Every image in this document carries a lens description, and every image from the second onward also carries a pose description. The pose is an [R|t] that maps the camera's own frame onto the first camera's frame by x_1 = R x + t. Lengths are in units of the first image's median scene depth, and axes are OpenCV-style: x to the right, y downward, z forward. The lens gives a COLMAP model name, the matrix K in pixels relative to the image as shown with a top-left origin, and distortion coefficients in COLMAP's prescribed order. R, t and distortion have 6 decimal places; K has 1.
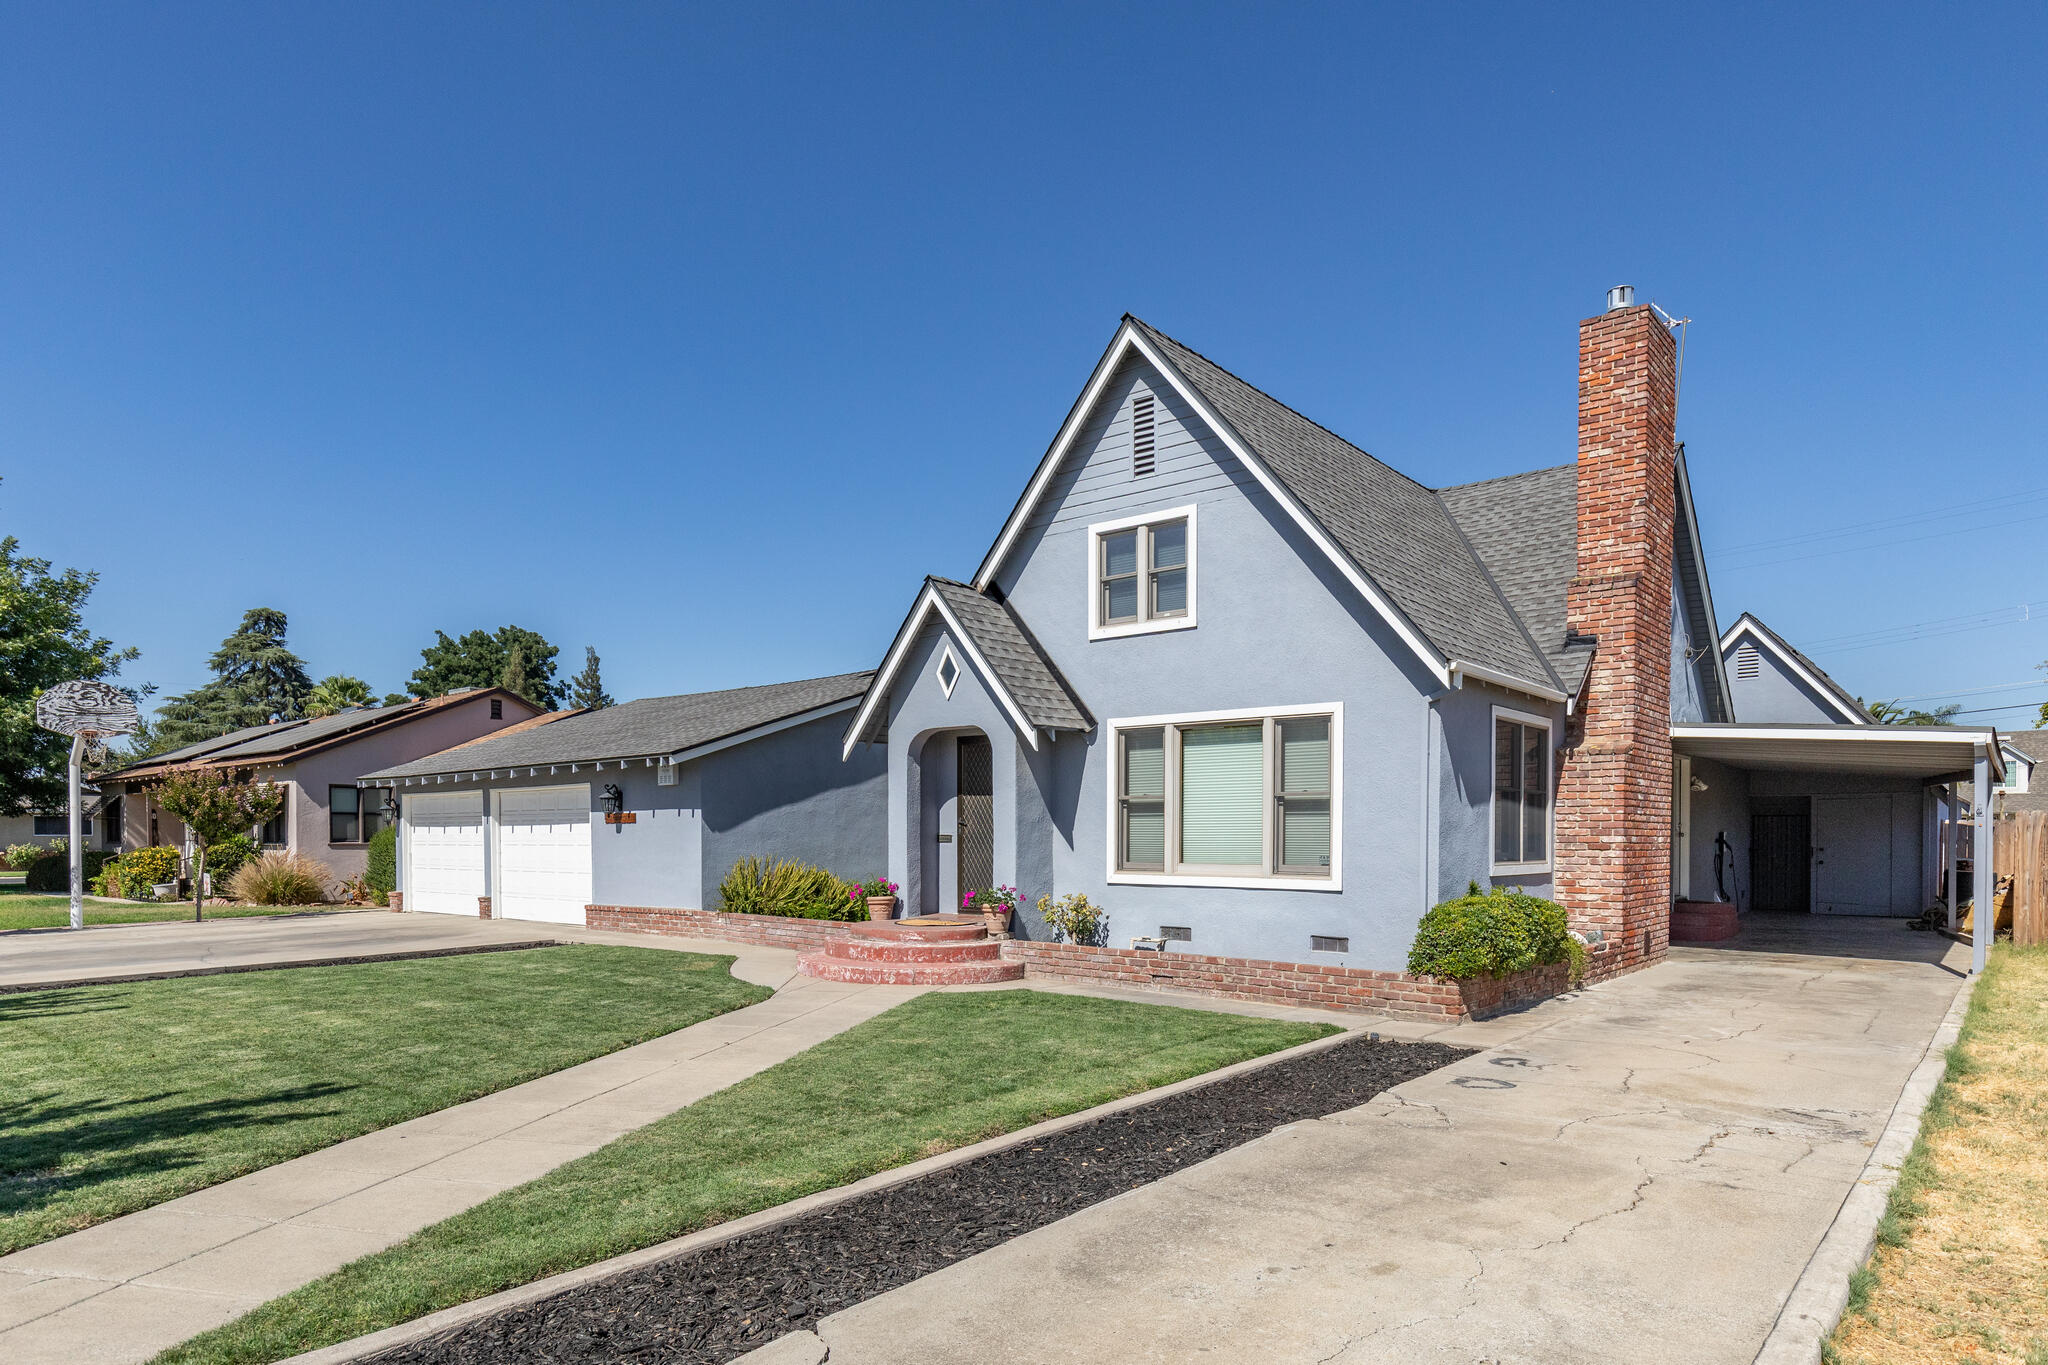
lens RADIAL K [[1098.5, 0, 1000.9], [0, 1098.5, 845.0], [0, 0, 1]] dist [0.001881, 0.000382]
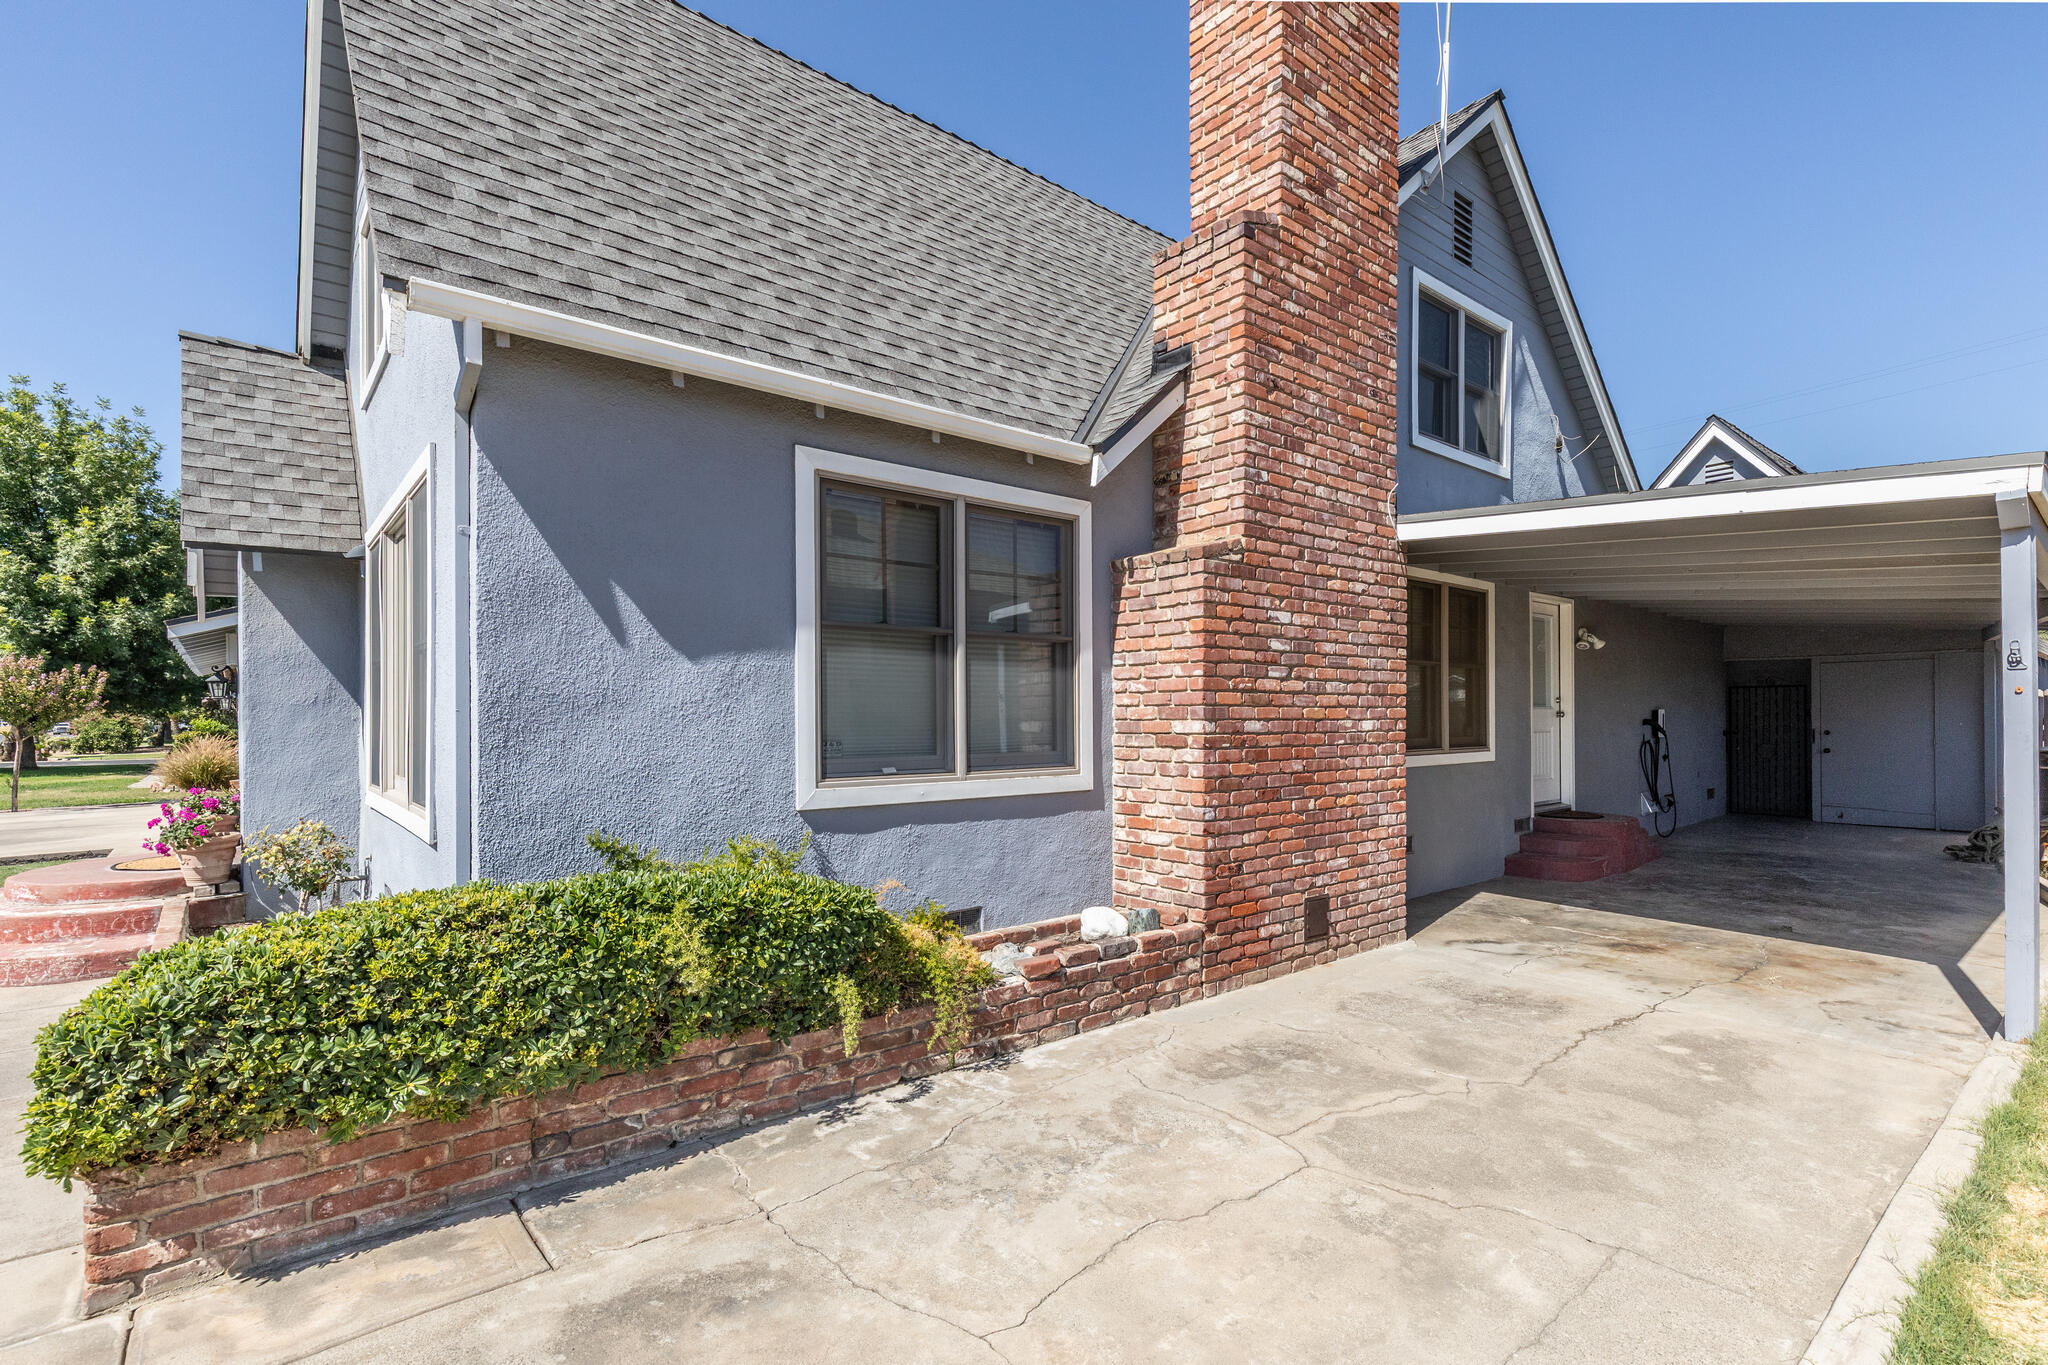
lens RADIAL K [[952.8, 0, 973.8], [0, 952.8, 720.4], [0, 0, 1]] dist [0.003466, -0.001621]
pose [[0.989207, -0.008136, -0.146301, 0.506905], [0.007074, 0.999945, -0.007774, -0.005372], [0.146356, 0.006655, 0.989210, 0.531633]]
